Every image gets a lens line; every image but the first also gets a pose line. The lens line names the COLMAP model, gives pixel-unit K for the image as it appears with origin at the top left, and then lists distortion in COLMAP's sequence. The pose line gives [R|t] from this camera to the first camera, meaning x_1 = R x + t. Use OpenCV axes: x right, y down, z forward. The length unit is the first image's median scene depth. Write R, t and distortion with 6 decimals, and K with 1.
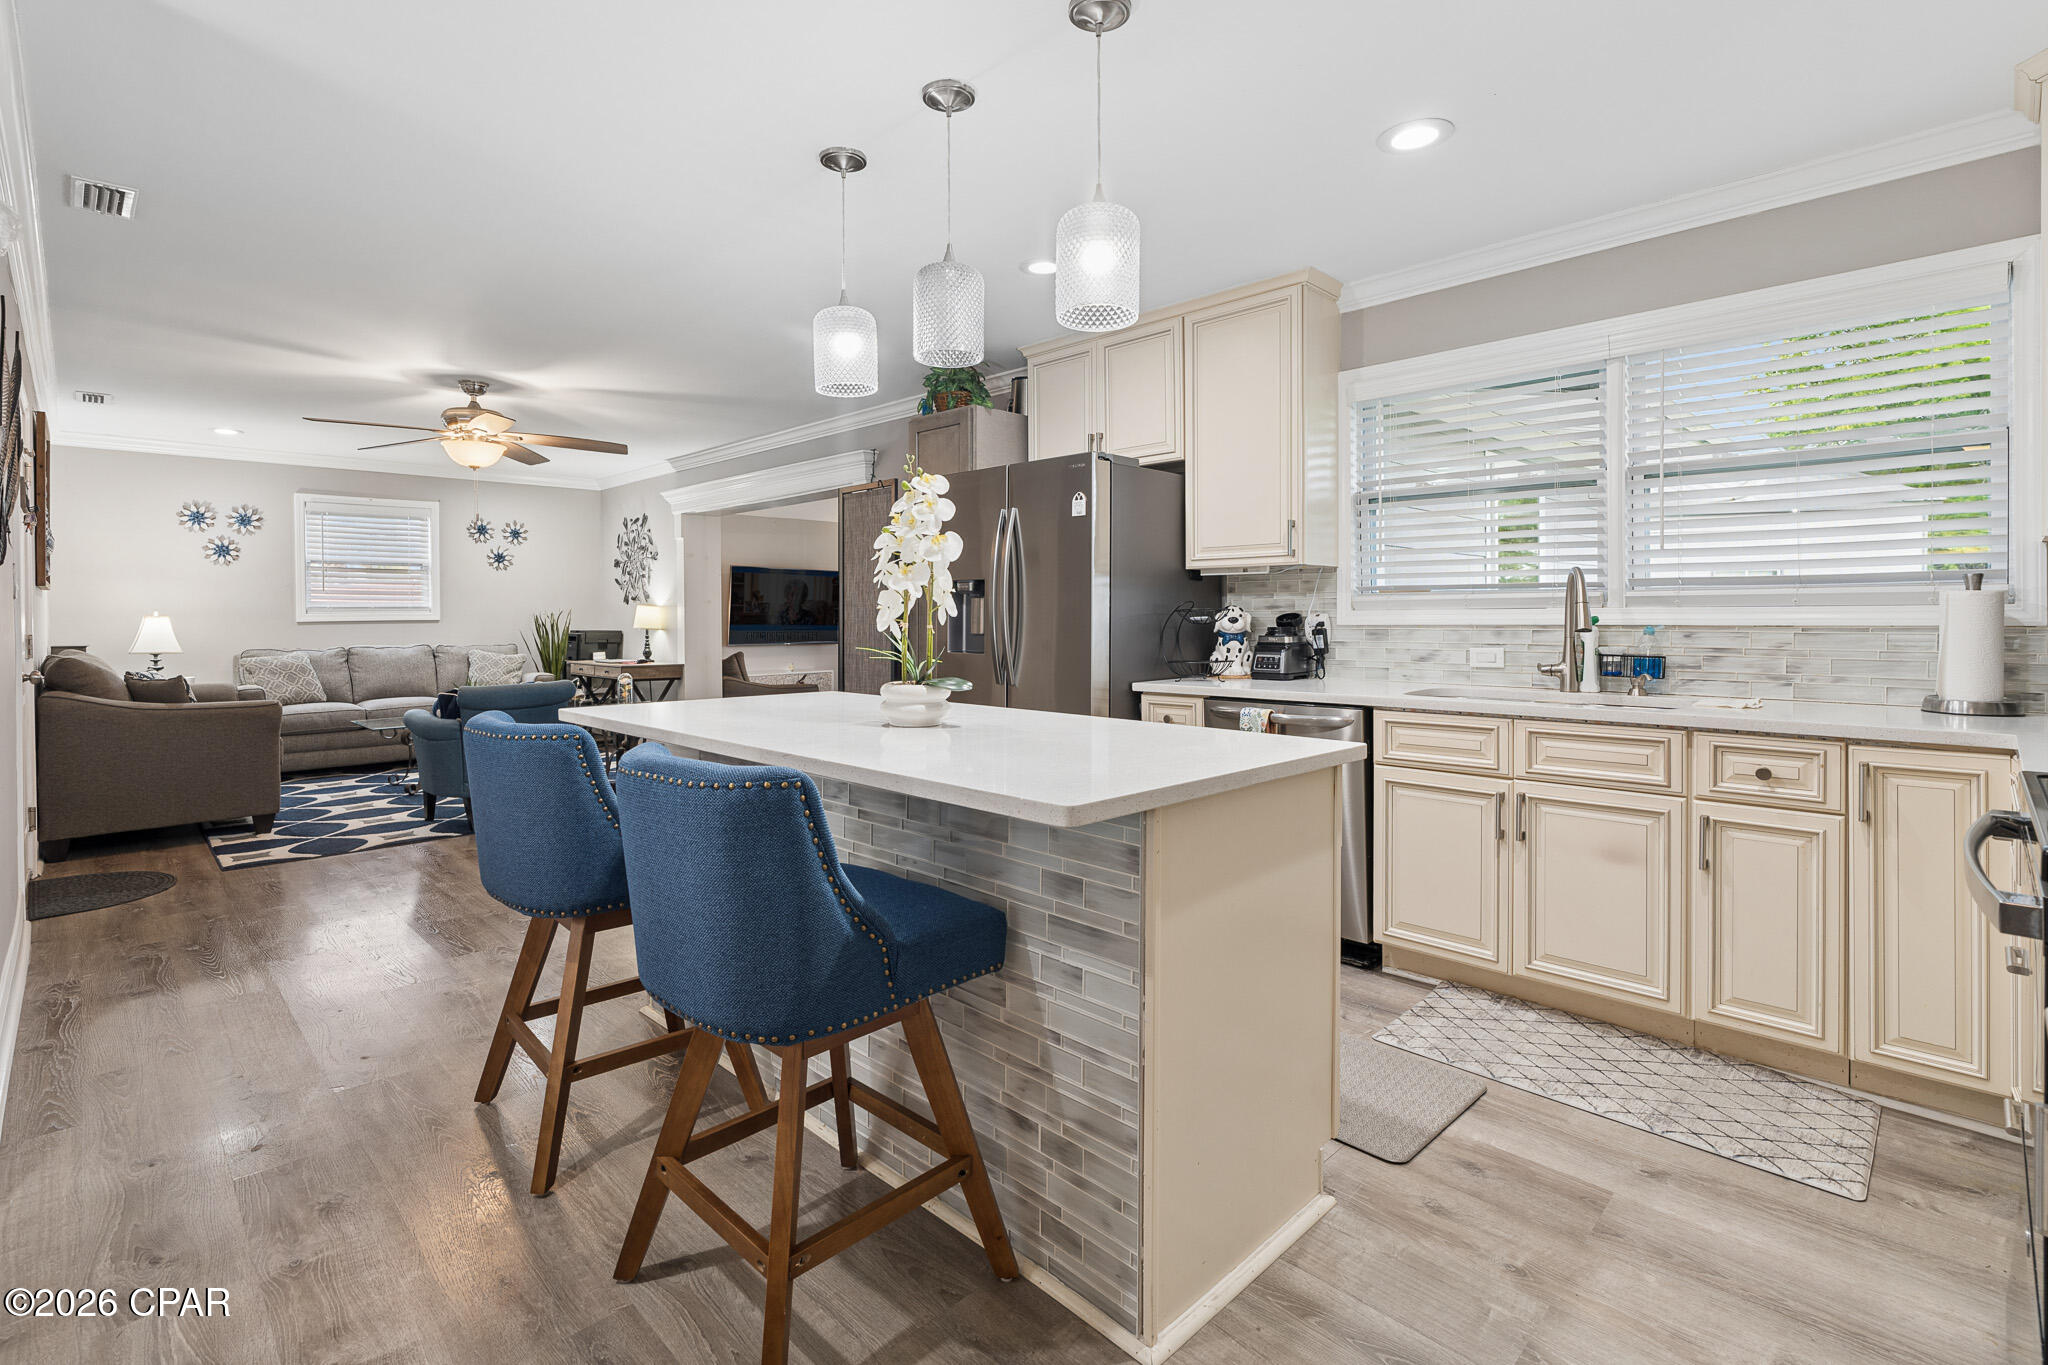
lens RADIAL K [[956.1, 0, 1024.6], [0, 956.1, 617.8], [0, 0, 1]] dist [-0.003425, 0.000528]
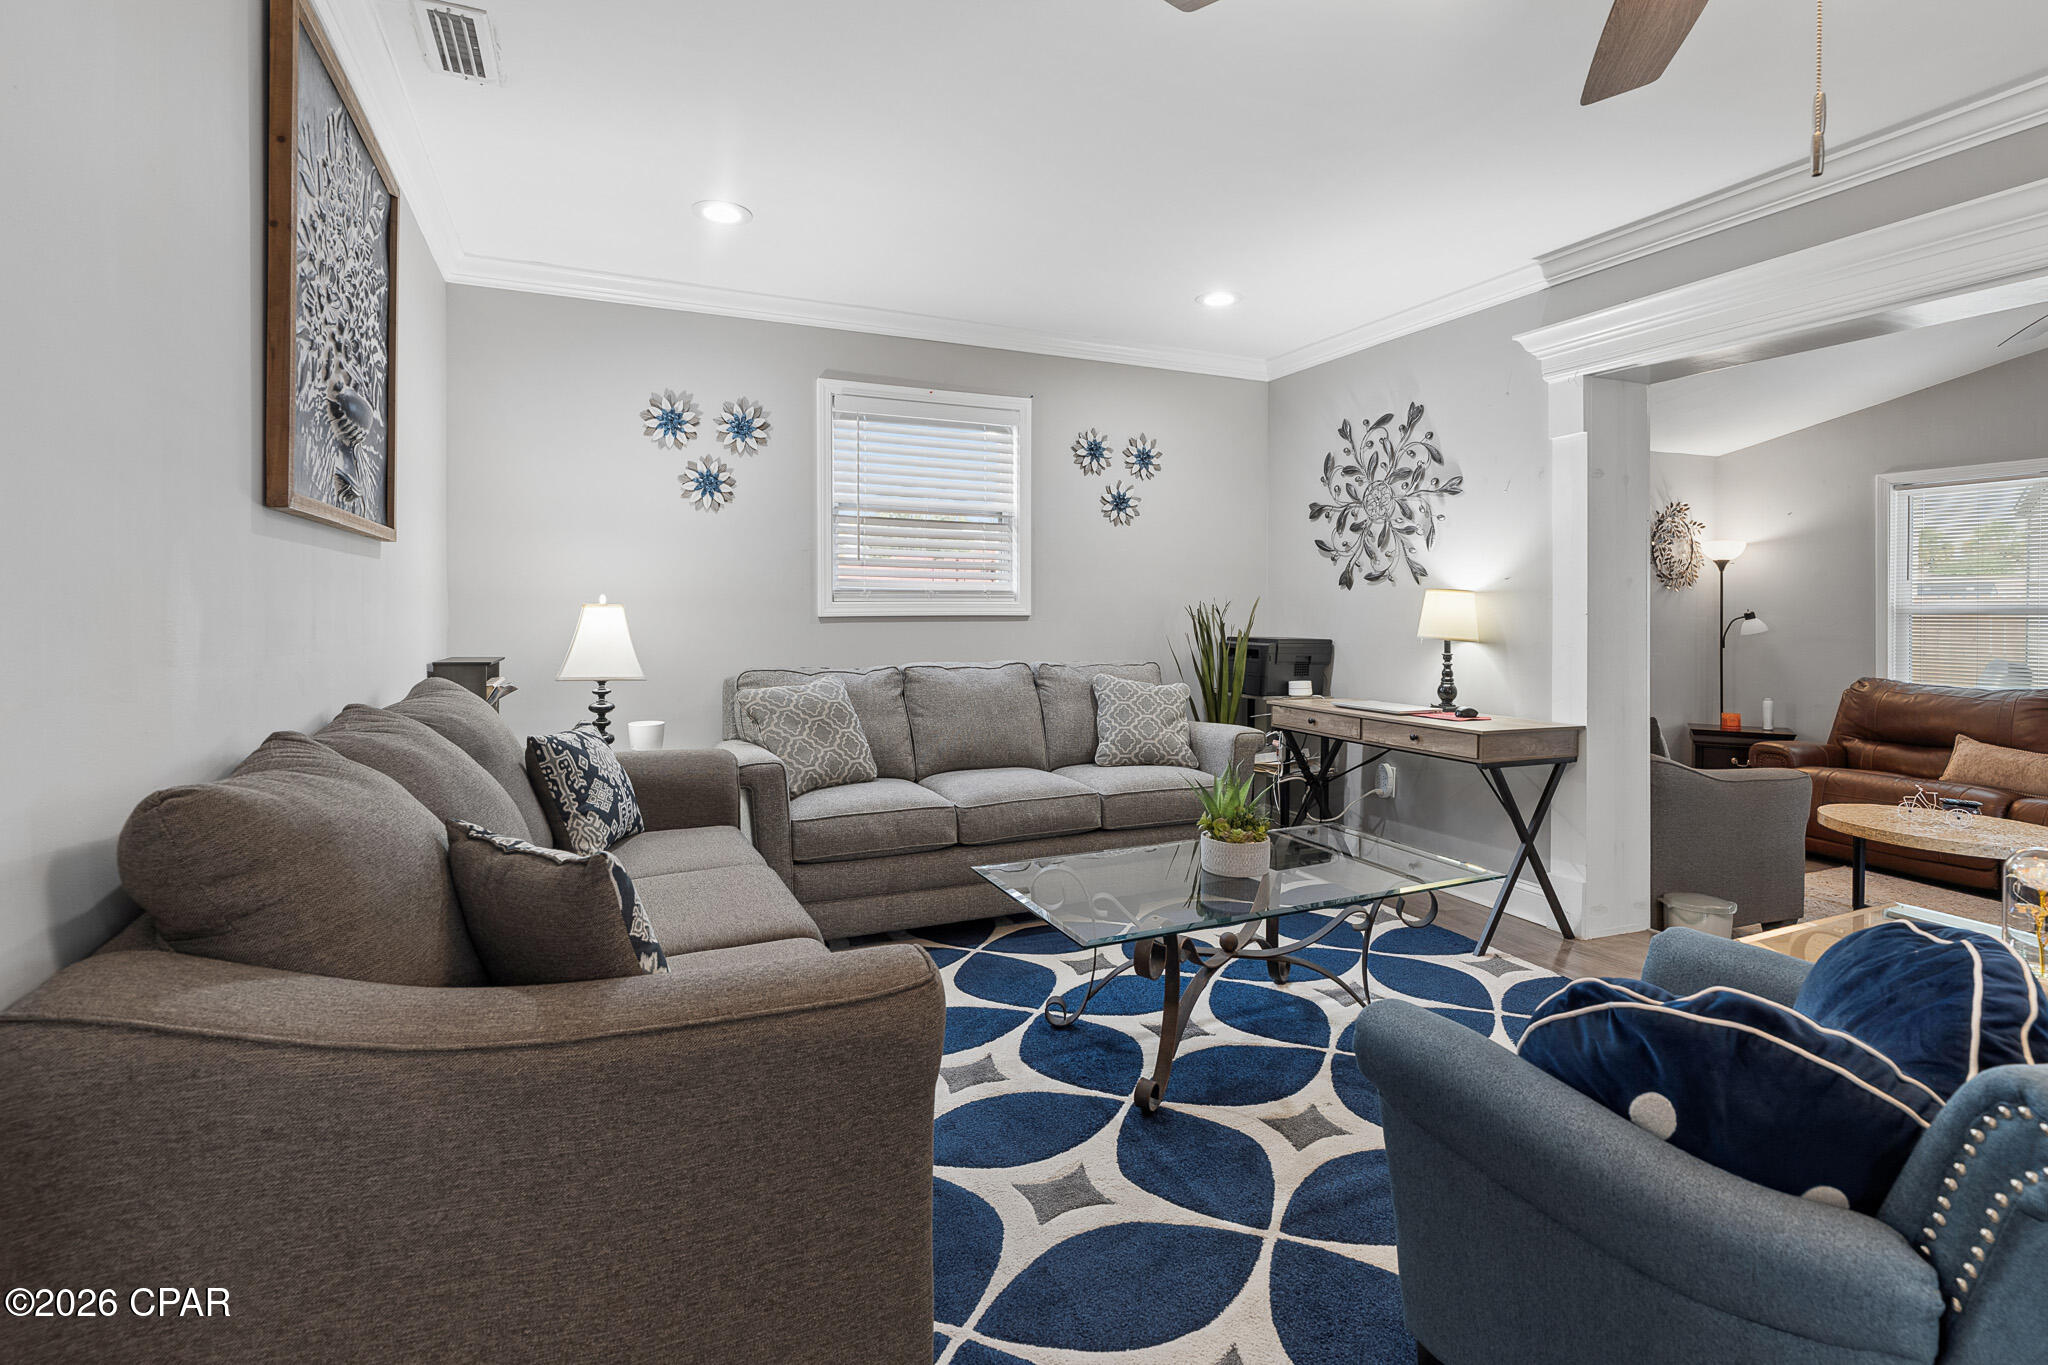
lens RADIAL K [[956.1, 0, 1024.6], [0, 956.1, 617.8], [0, 0, 1]] dist [-0.003425, 0.000528]
pose [[0.934626, 0.014195, -0.355350, -0.465025], [-0.011760, 0.999890, 0.009011, -0.001305], [0.355439, -0.004243, 0.934690, 0.539839]]
